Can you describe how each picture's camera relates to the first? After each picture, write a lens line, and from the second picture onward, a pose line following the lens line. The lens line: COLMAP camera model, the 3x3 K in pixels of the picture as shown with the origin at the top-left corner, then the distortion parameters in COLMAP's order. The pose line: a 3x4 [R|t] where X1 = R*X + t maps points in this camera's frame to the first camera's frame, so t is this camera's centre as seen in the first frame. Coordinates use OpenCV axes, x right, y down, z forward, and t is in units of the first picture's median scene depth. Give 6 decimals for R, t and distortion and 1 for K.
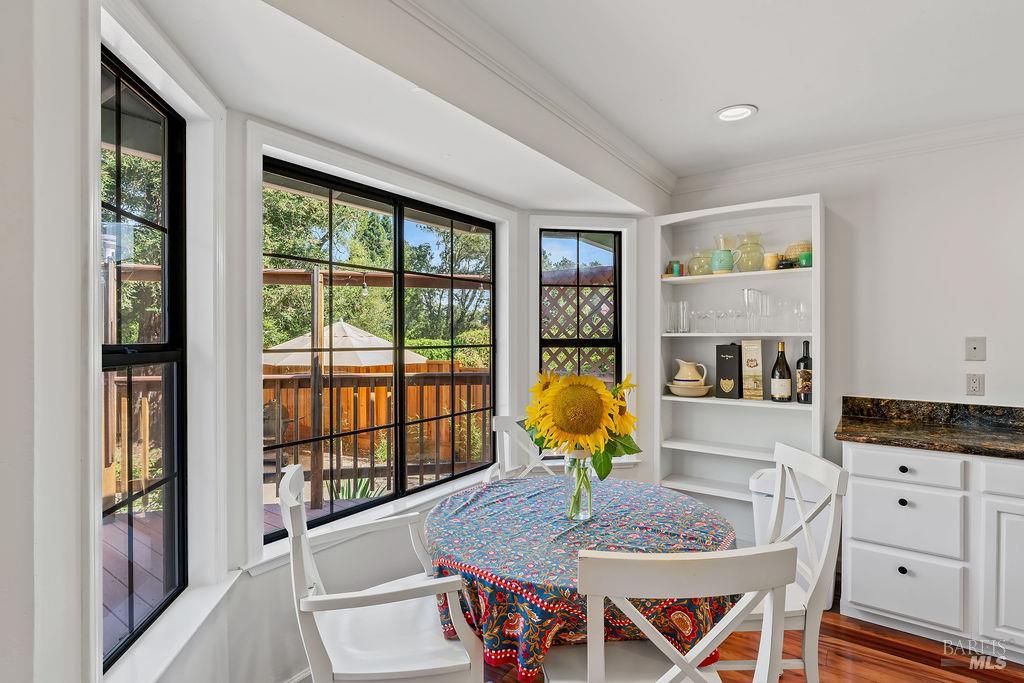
lens RADIAL K [[501.8, 0, 512.0], [0, 501.8, 341.5], [0, 0, 1]] dist [0.001120, 0.000285]
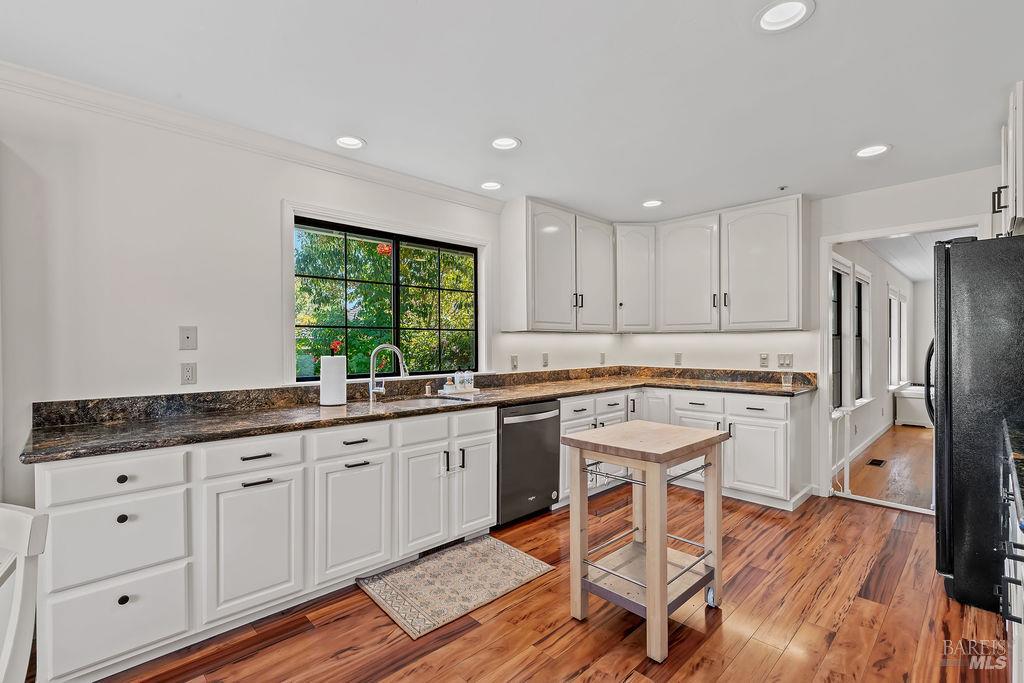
lens RADIAL K [[461.6, 0, 508.7], [0, 461.6, 344.8], [0, 0, 1]] dist [-0.002627, -0.000178]
pose [[0.181697, -0.009048, 0.983313, 0.137750], [0.013689, 0.999884, 0.006671, 0.033220], [-0.983259, 0.012249, 0.181800, 0.213798]]
